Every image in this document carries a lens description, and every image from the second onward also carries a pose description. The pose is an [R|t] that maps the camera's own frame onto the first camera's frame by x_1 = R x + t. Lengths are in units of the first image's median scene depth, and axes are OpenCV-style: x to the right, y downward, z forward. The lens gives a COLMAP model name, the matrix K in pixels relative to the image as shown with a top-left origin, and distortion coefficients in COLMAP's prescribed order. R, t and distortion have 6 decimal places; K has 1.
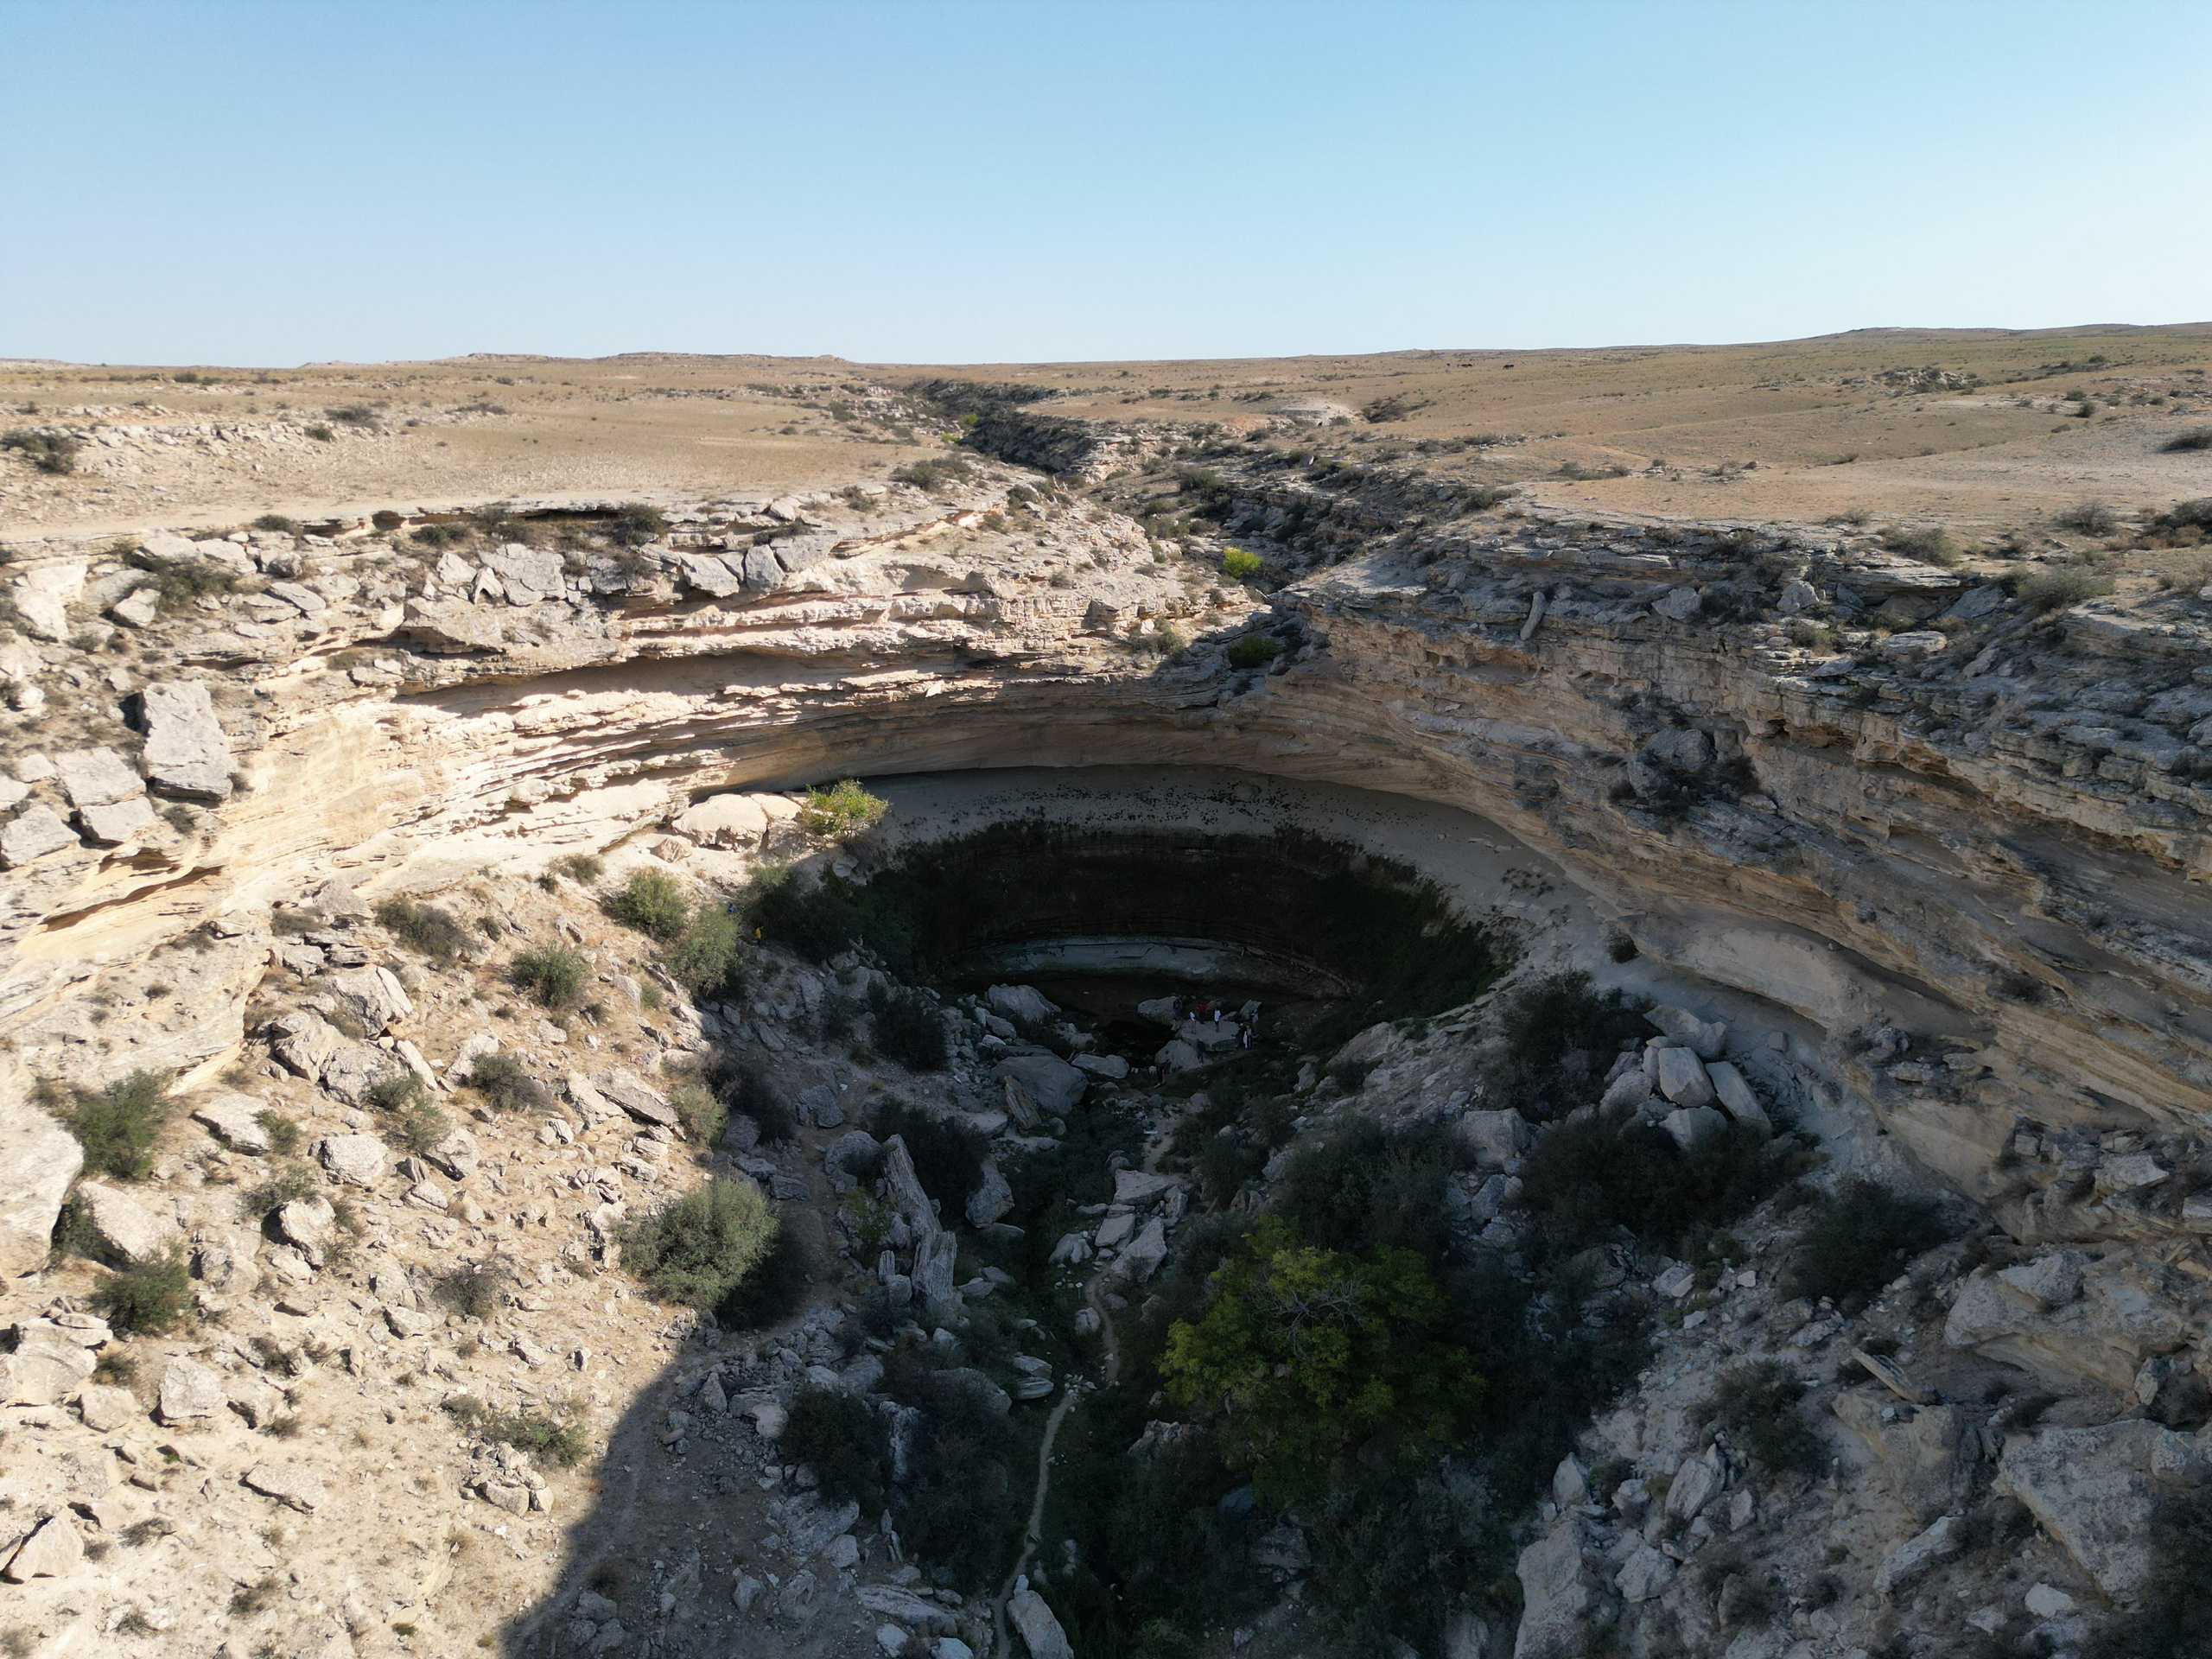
lens RADIAL K [[1546.9, 0, 1106.0], [0, 1546.9, 829.5], [0, 0, 1]] dist [-0.008620, -0.000049]
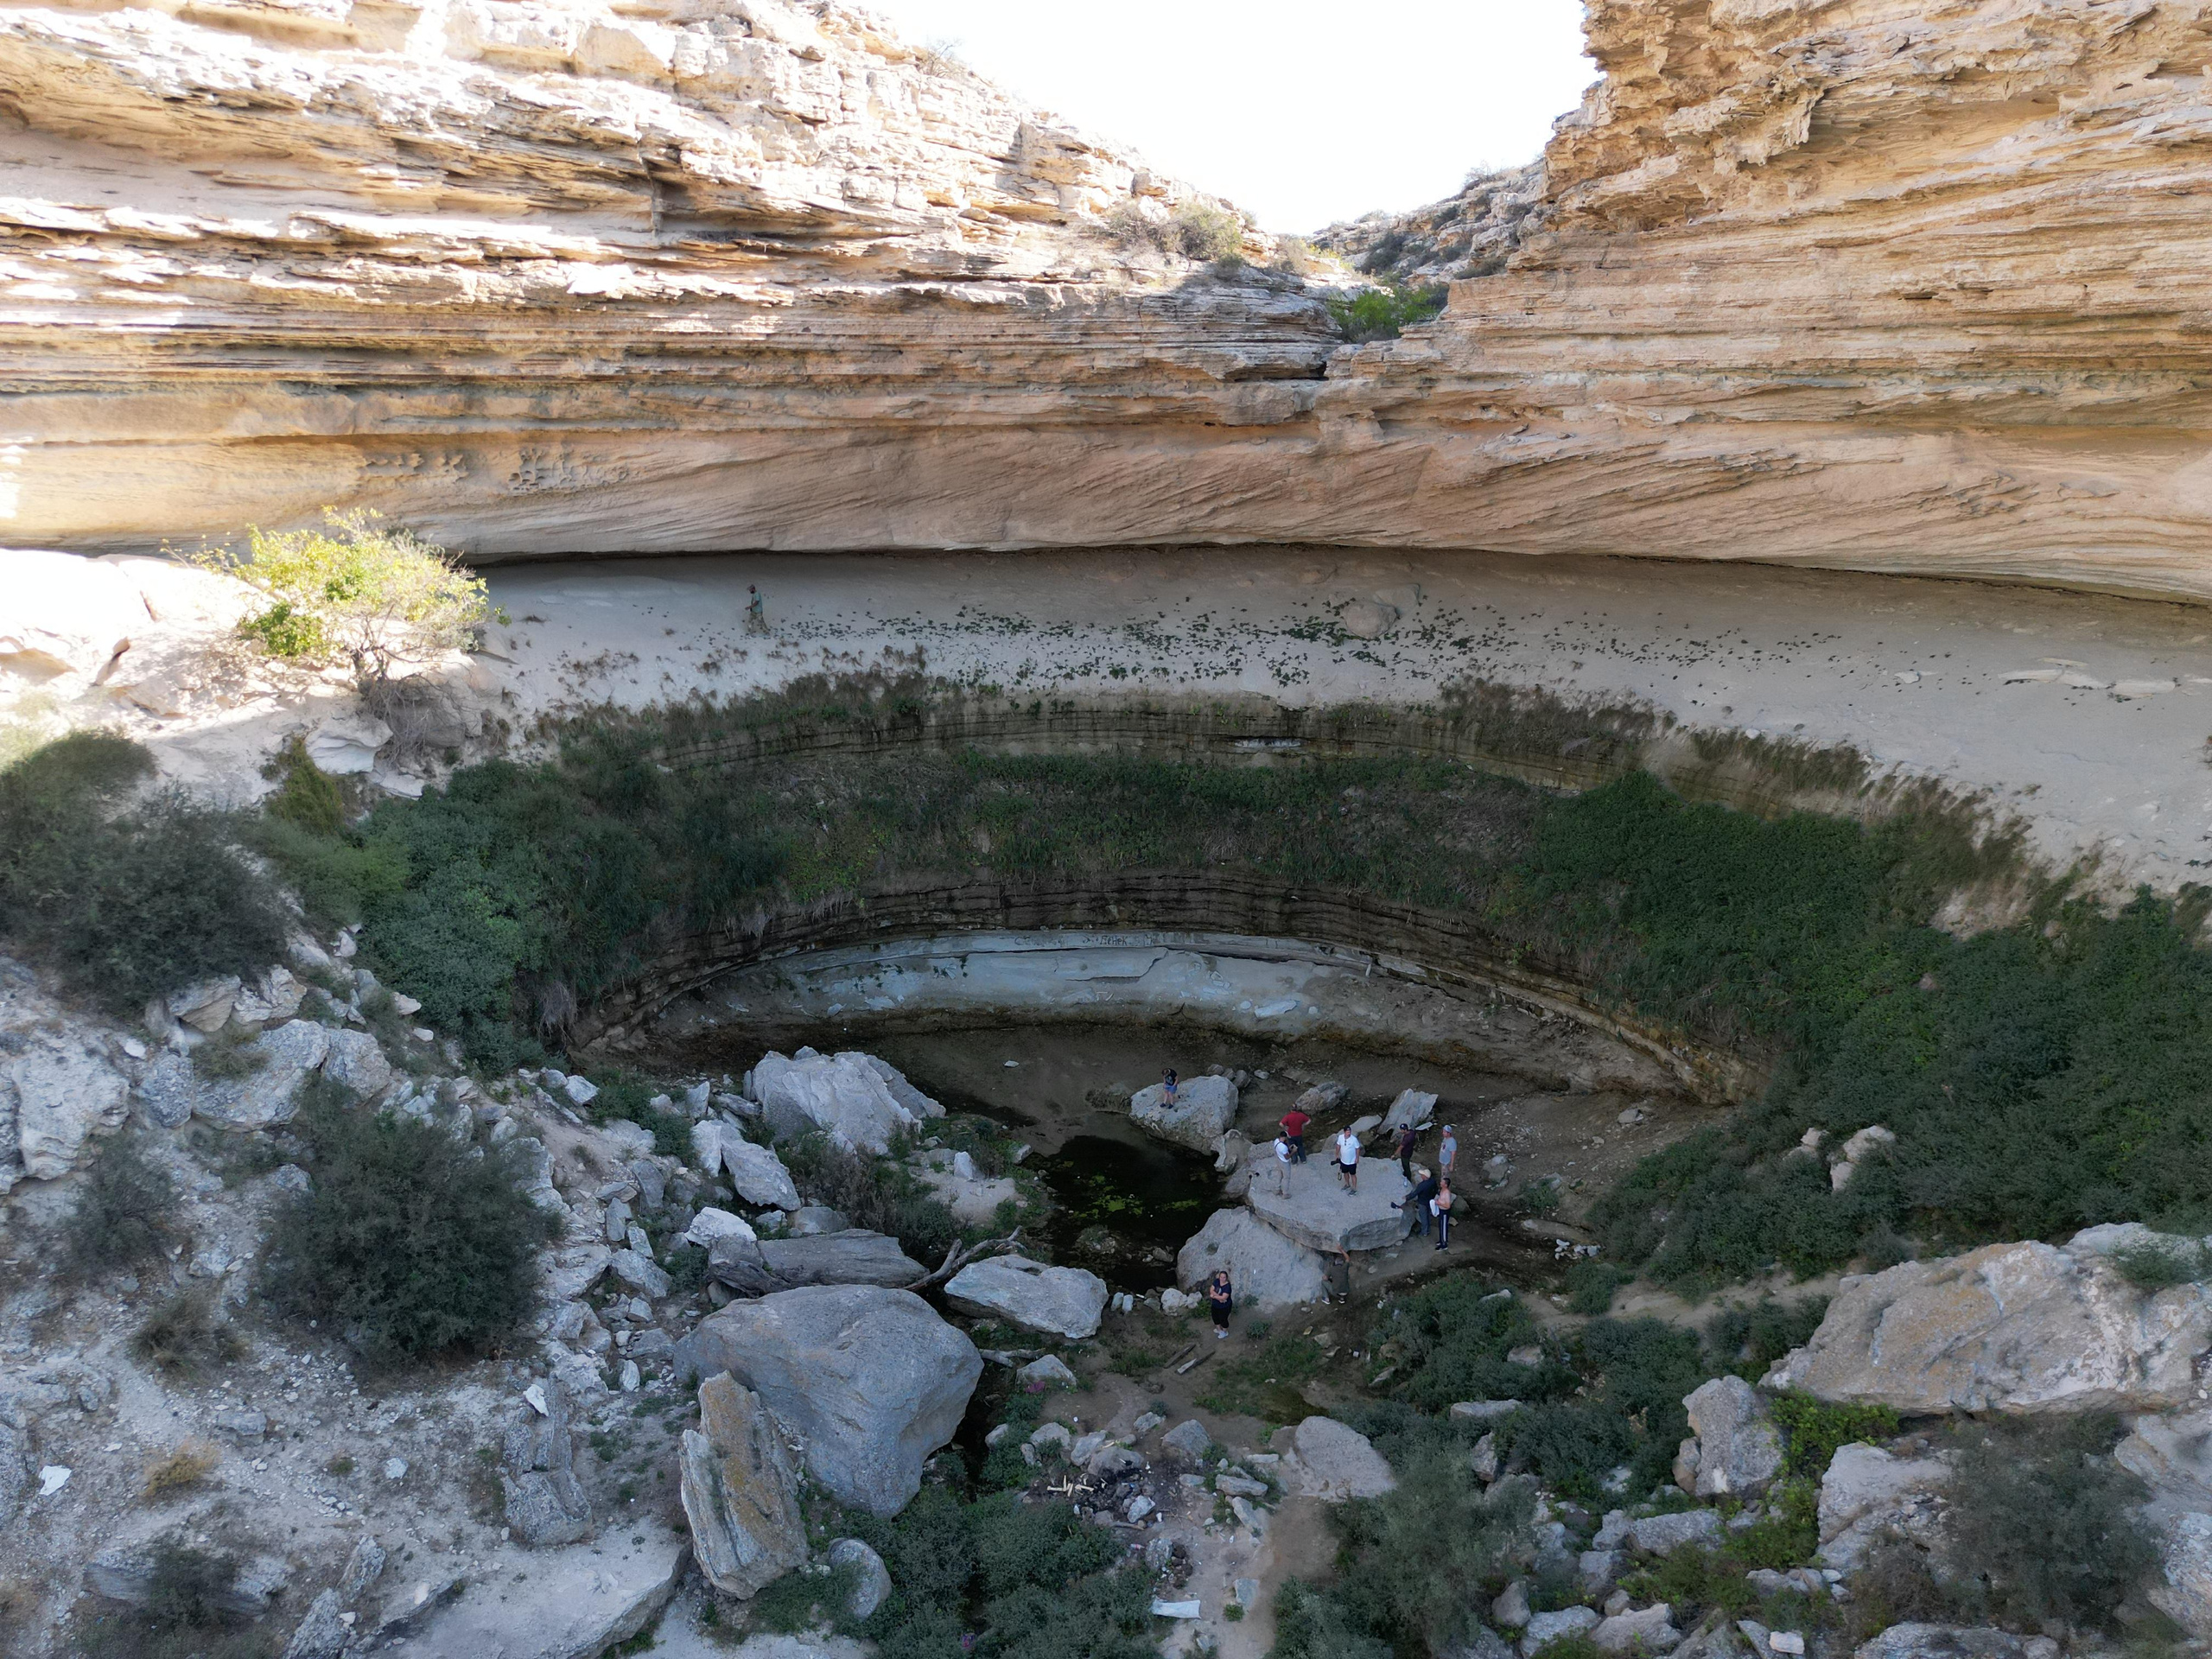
lens RADIAL K [[1546.9, 0, 1106.0], [0, 1546.9, 829.5], [0, 0, 1]] dist [-0.008620, -0.000049]
pose [[0.999986, 0.001315, 0.005141, 0.013899], [-0.001313, 0.999999, -0.000403, 0.050297], [-0.005141, 0.000397, 0.999987, 0.705086]]
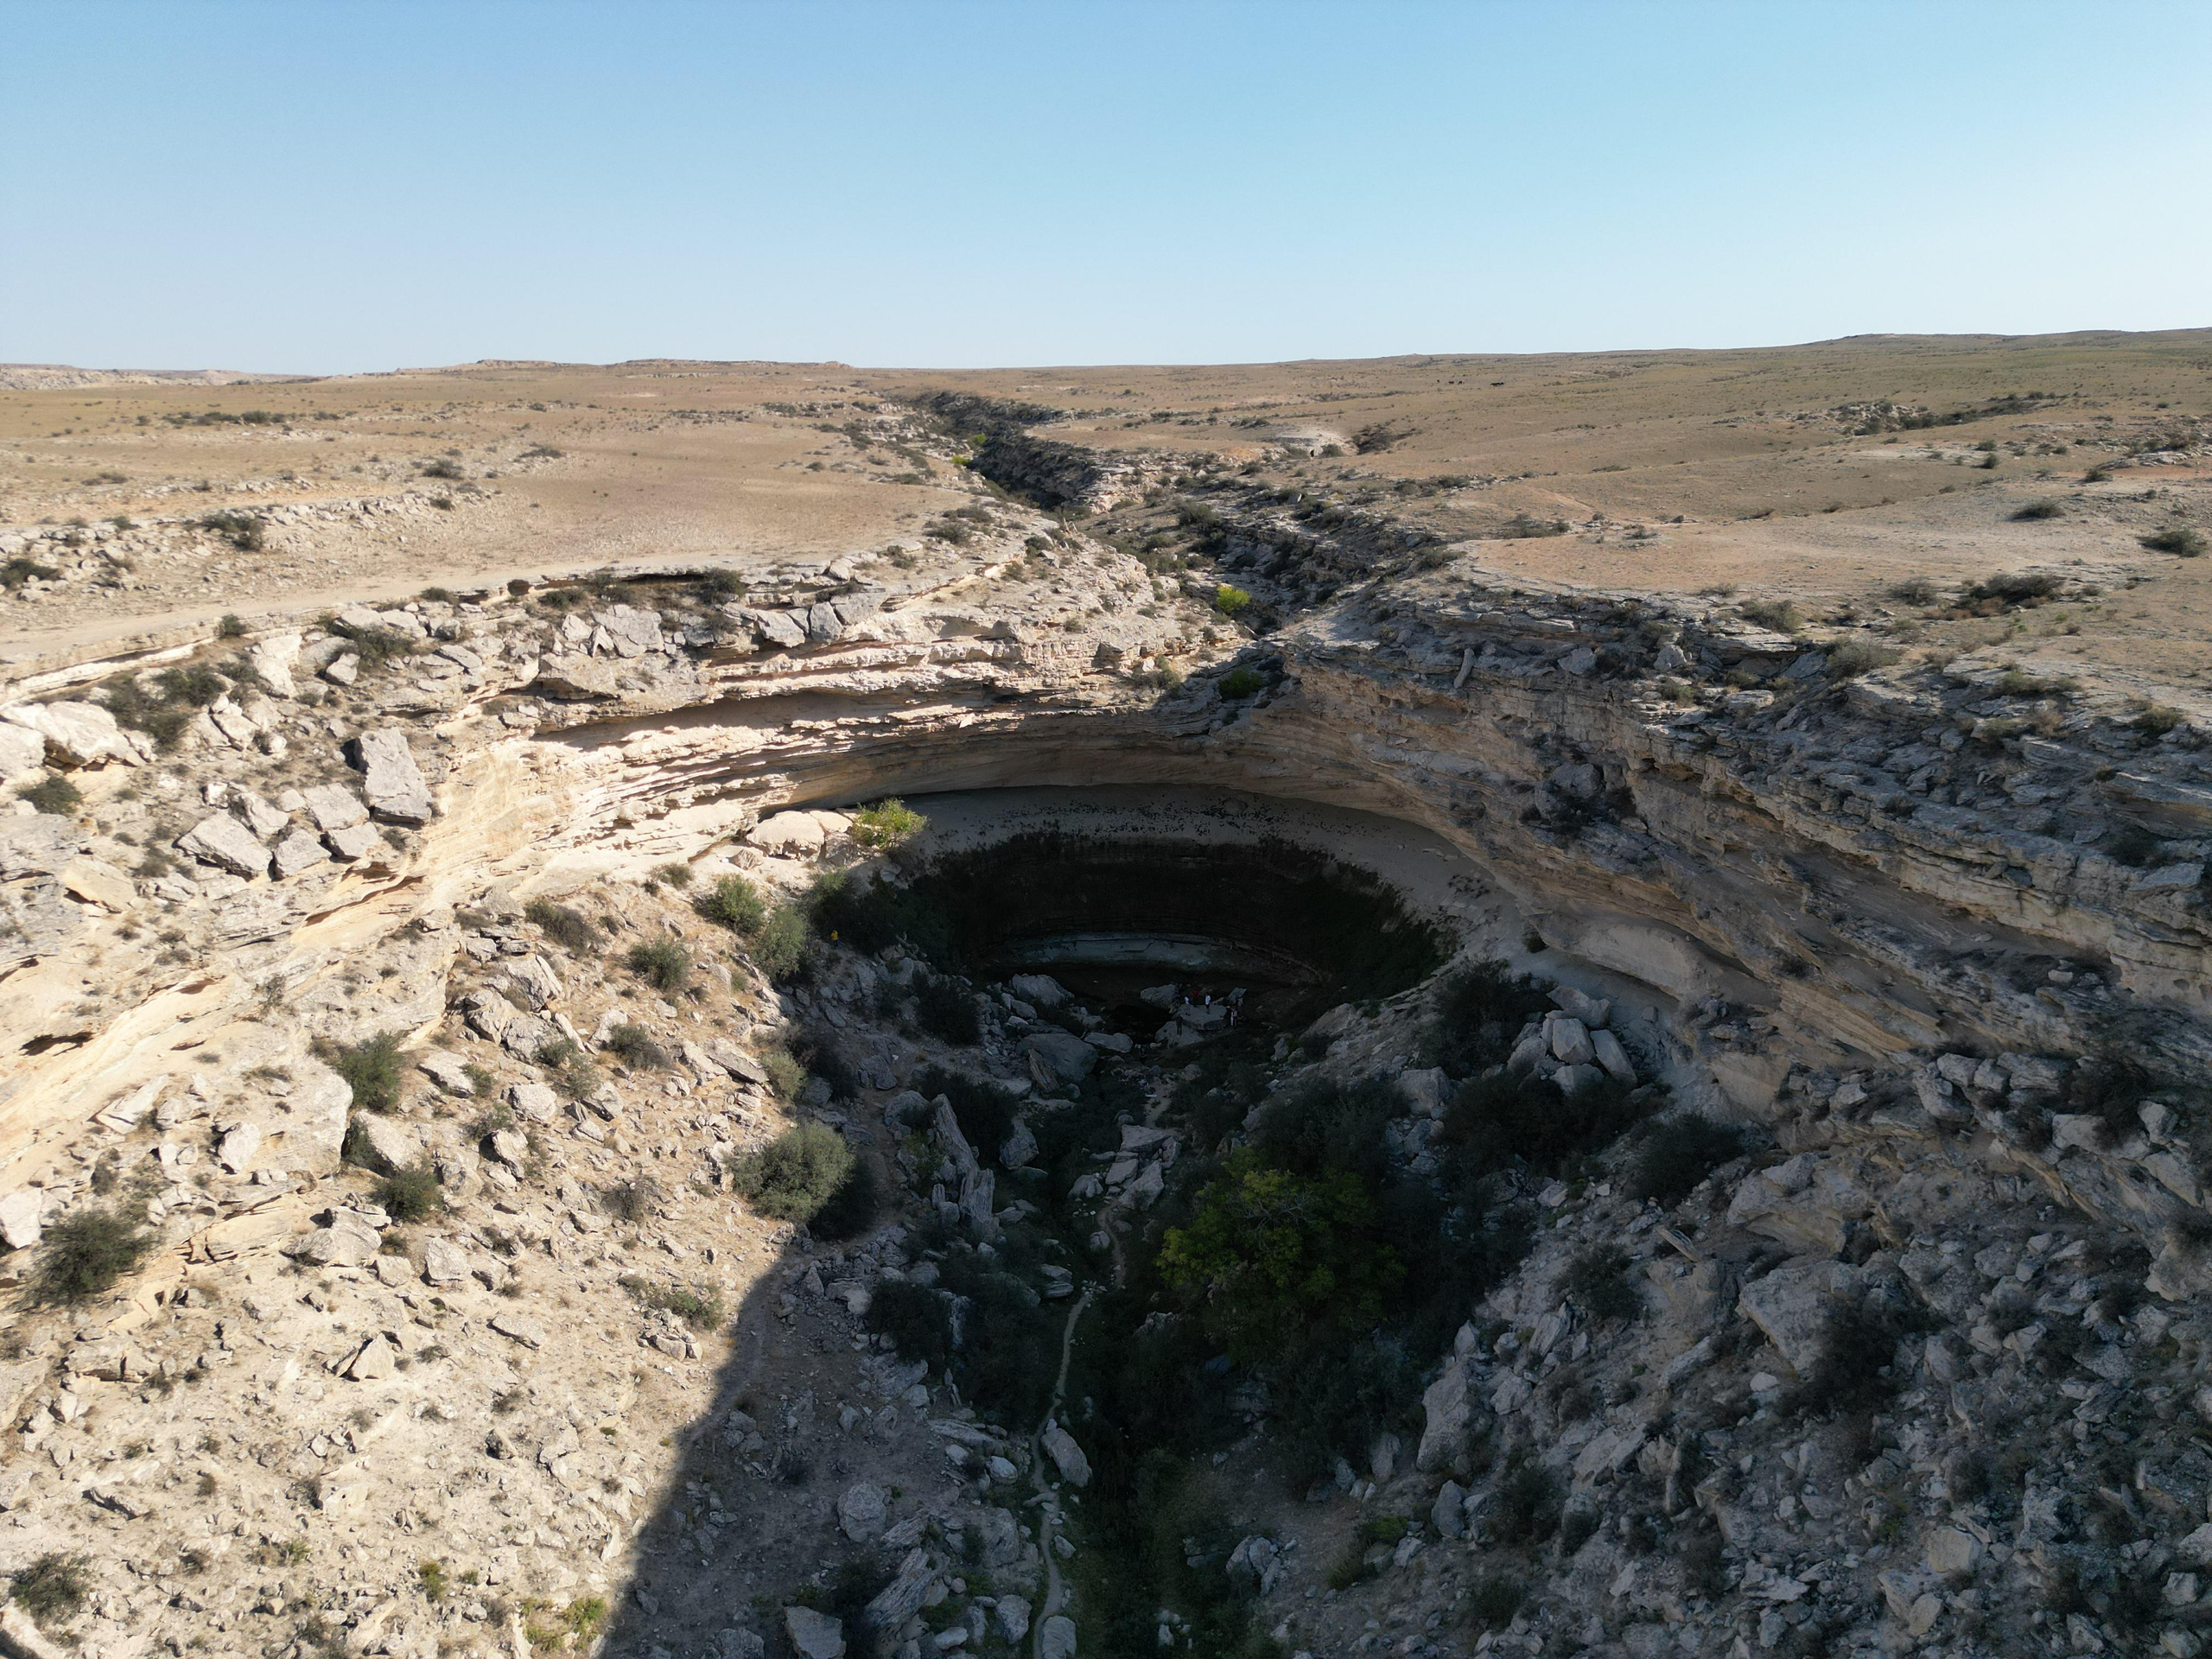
lens RADIAL K [[1546.9, 0, 1106.0], [0, 1546.9, 829.5], [0, 0, 1]] dist [-0.008620, -0.000049]
pose [[0.999999, -0.000392, -0.001647, -0.003903], [0.000392, 1.000000, -0.000144, -0.009682], [0.001647, 0.000143, 0.999999, -0.193686]]
